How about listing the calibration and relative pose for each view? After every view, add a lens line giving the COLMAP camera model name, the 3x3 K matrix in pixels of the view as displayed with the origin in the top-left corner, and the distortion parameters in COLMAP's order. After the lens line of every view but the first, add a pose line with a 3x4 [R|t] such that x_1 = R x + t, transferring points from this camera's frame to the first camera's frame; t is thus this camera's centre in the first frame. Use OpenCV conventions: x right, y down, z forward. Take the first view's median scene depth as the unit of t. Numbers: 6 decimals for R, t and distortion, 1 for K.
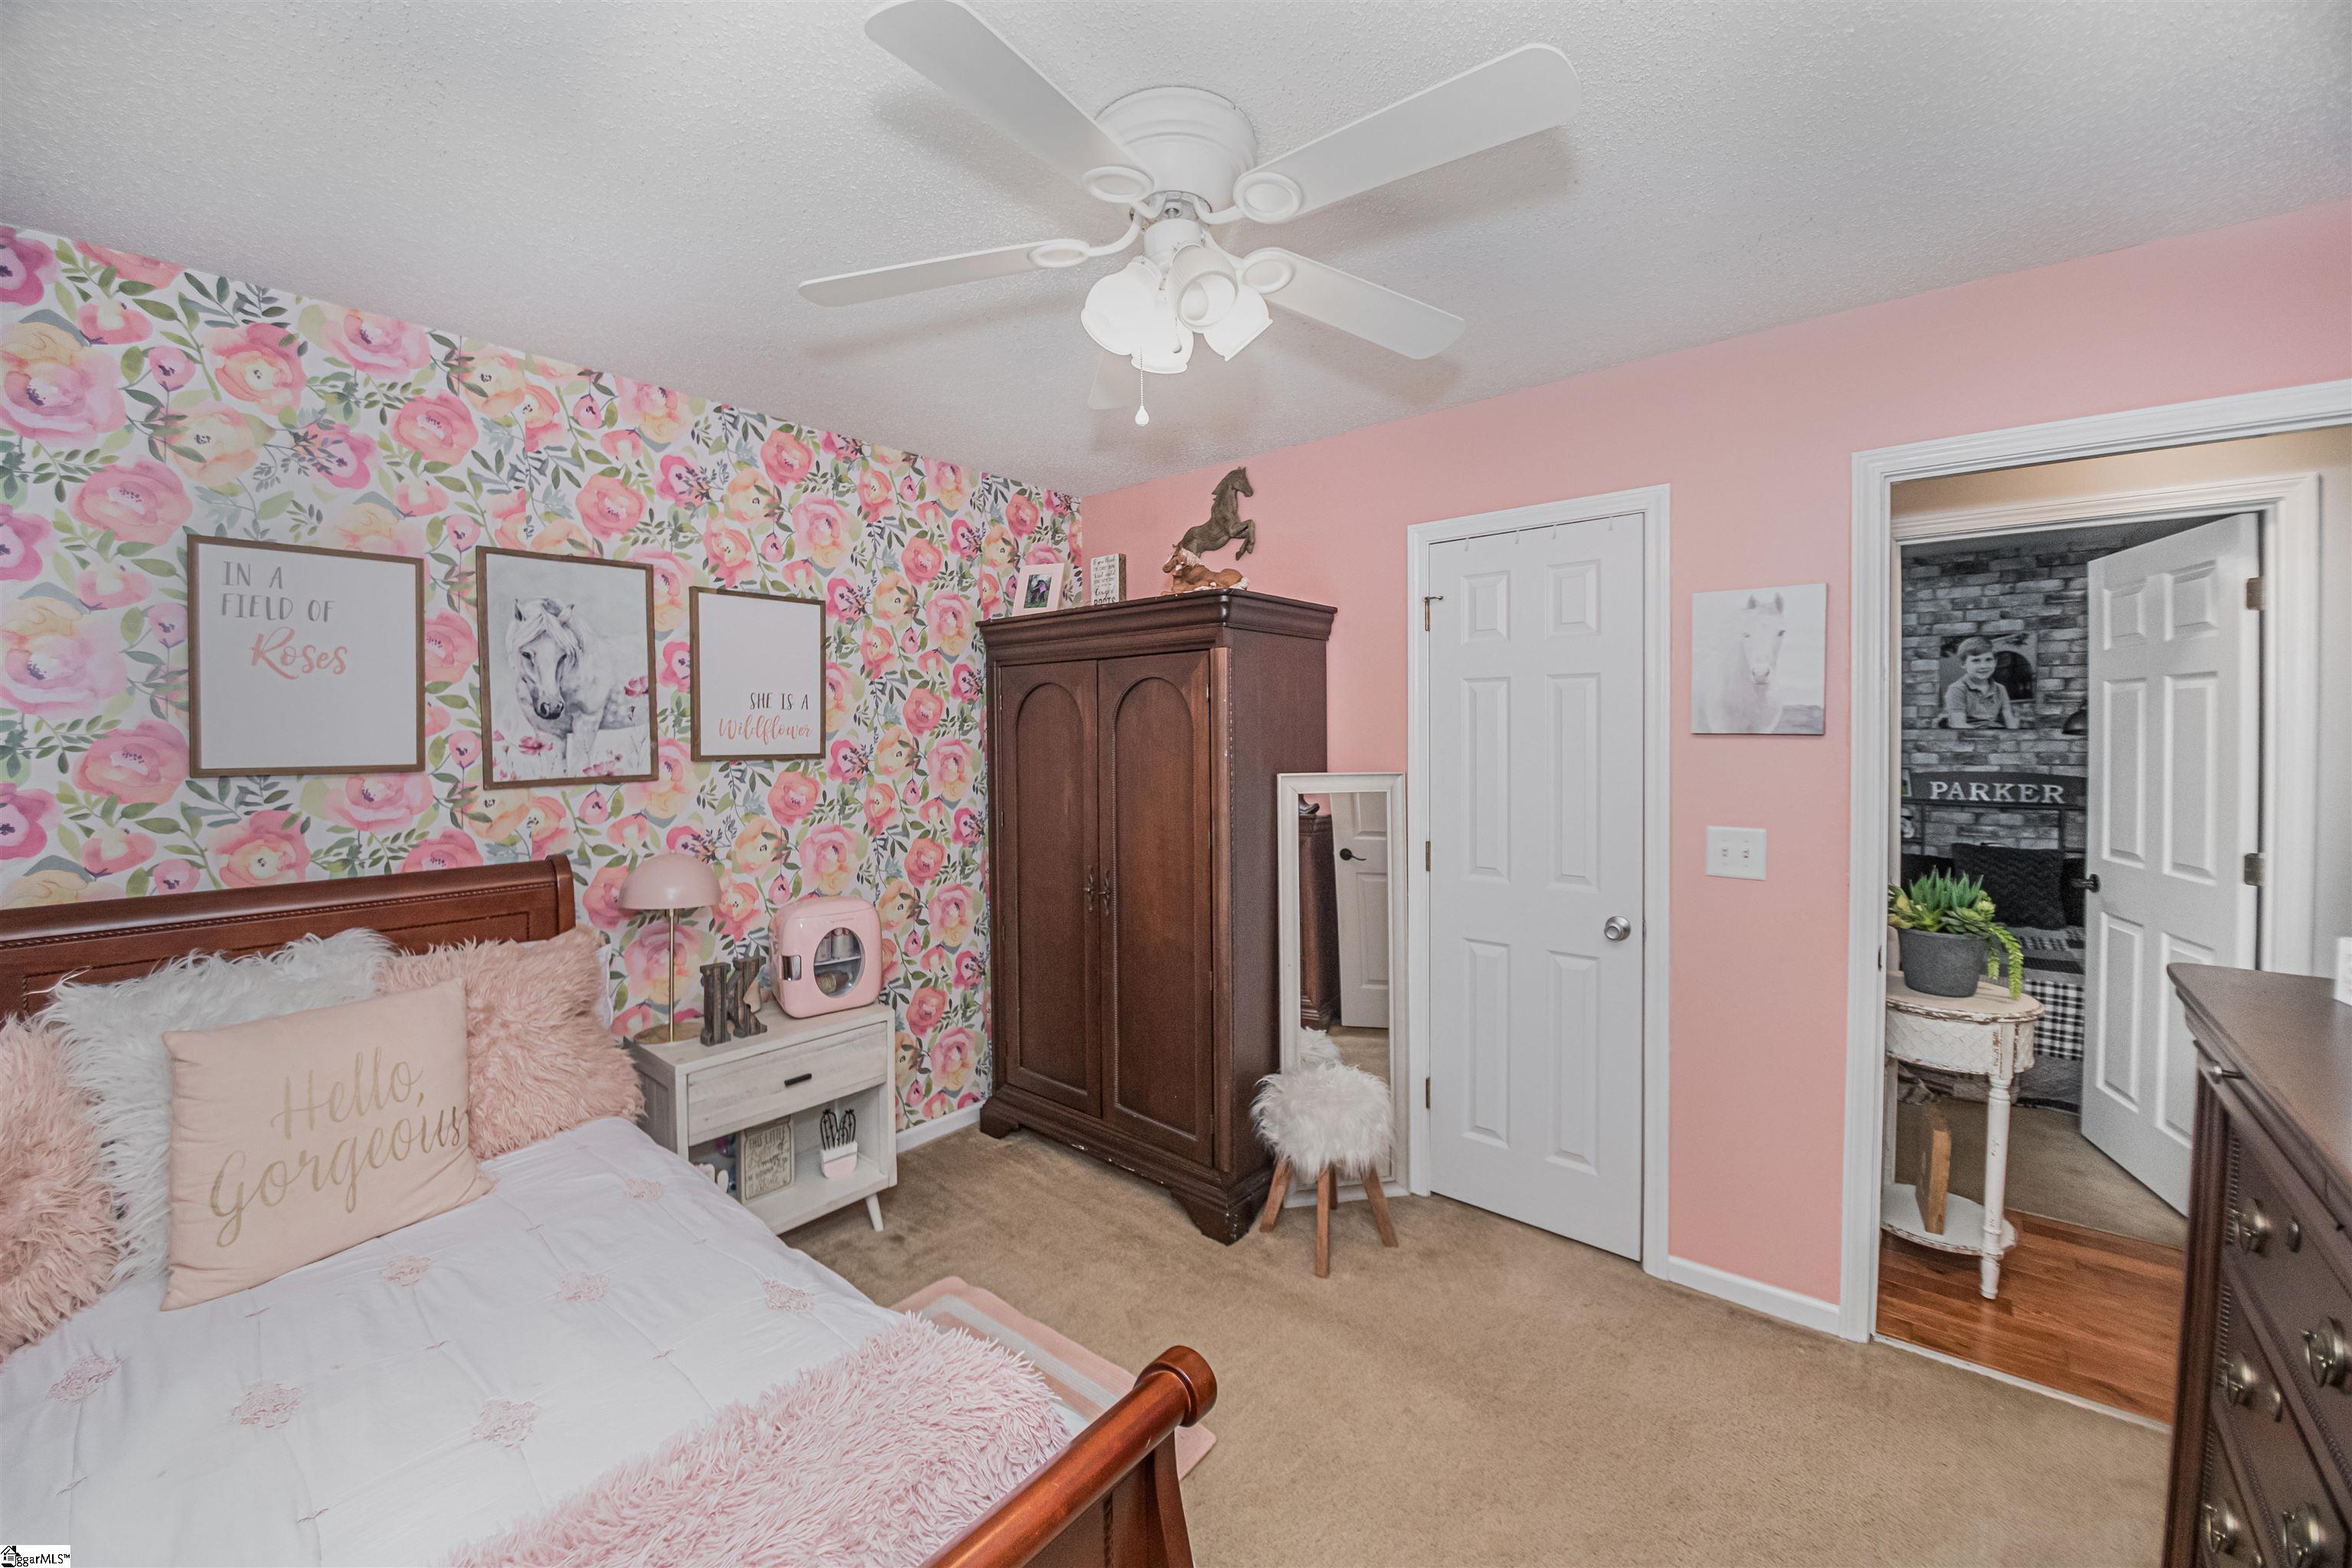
lens RADIAL K [[905.4, 0, 1170.0], [0, 905.4, 748.9], [0, 0, 1]] dist [0.000369, -0.012023]
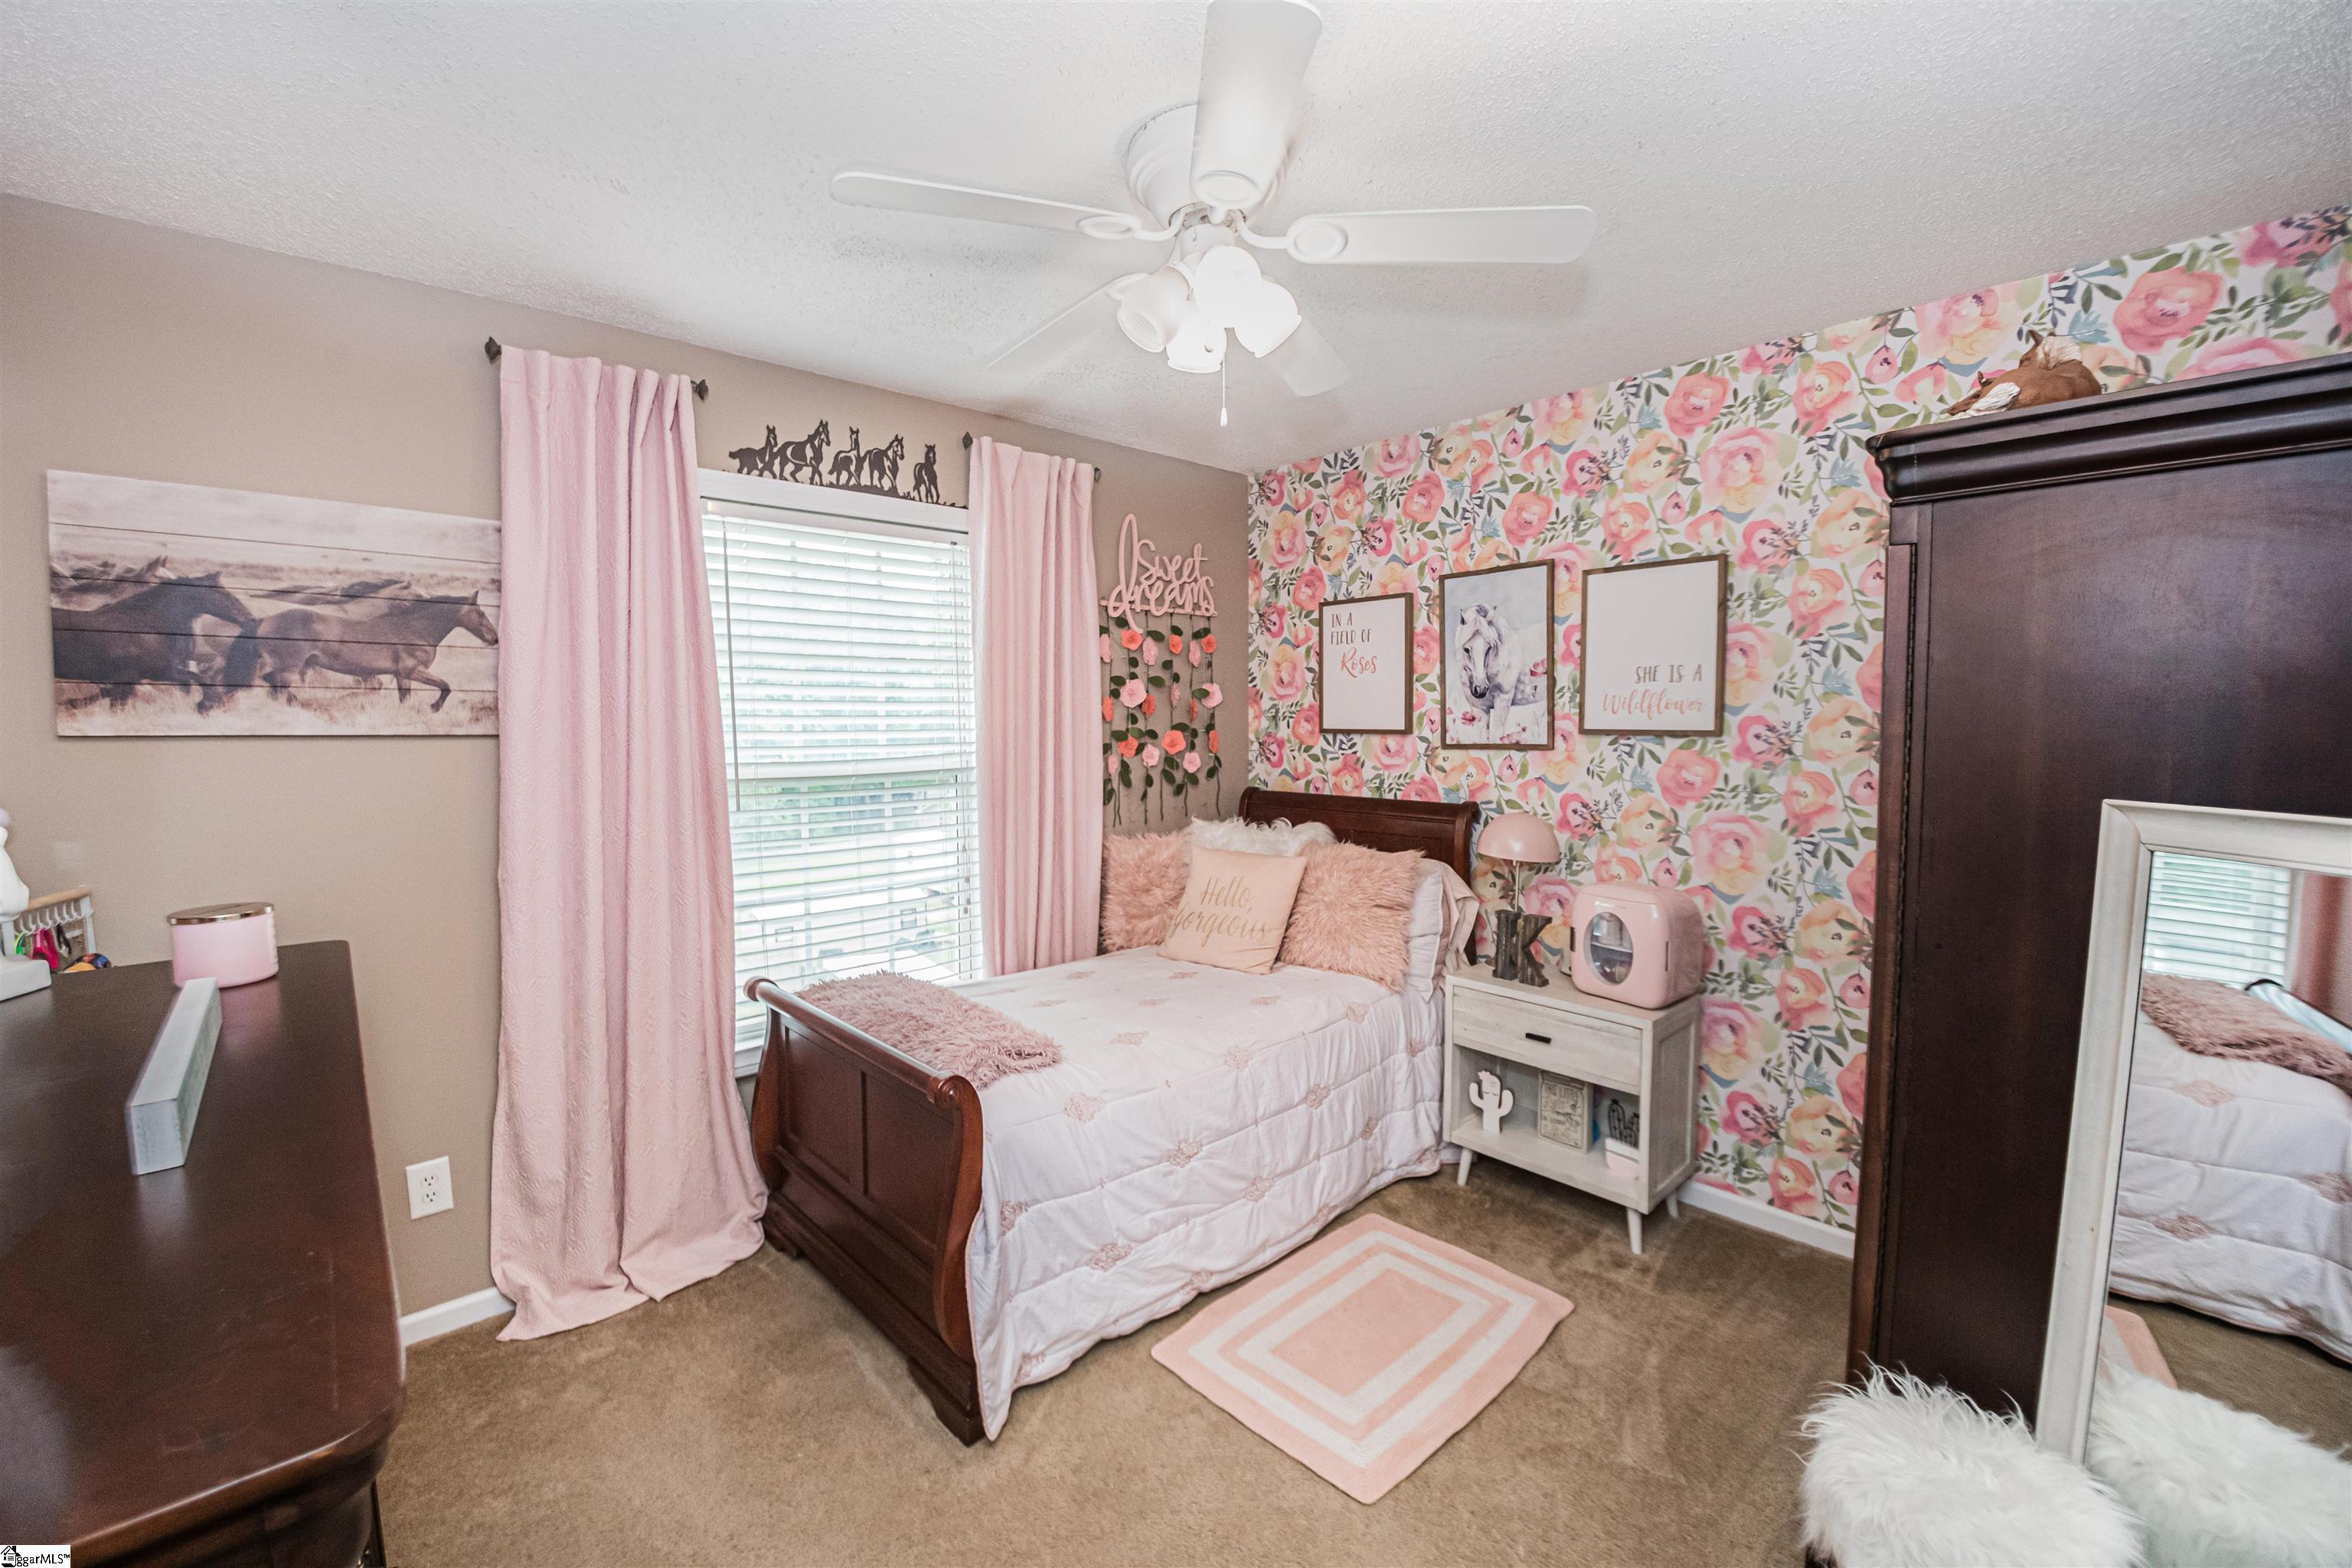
lens RADIAL K [[966.1, 0, 1167.2], [0, 966.1, 788.1], [0, 0, 1]] dist [0.000106, -0.000220]
pose [[-0.123026, 0.079599, -0.989206, 0.737349], [-0.012066, 0.996584, 0.081694, -0.011487], [0.992330, 0.021986, -0.121645, 0.706639]]
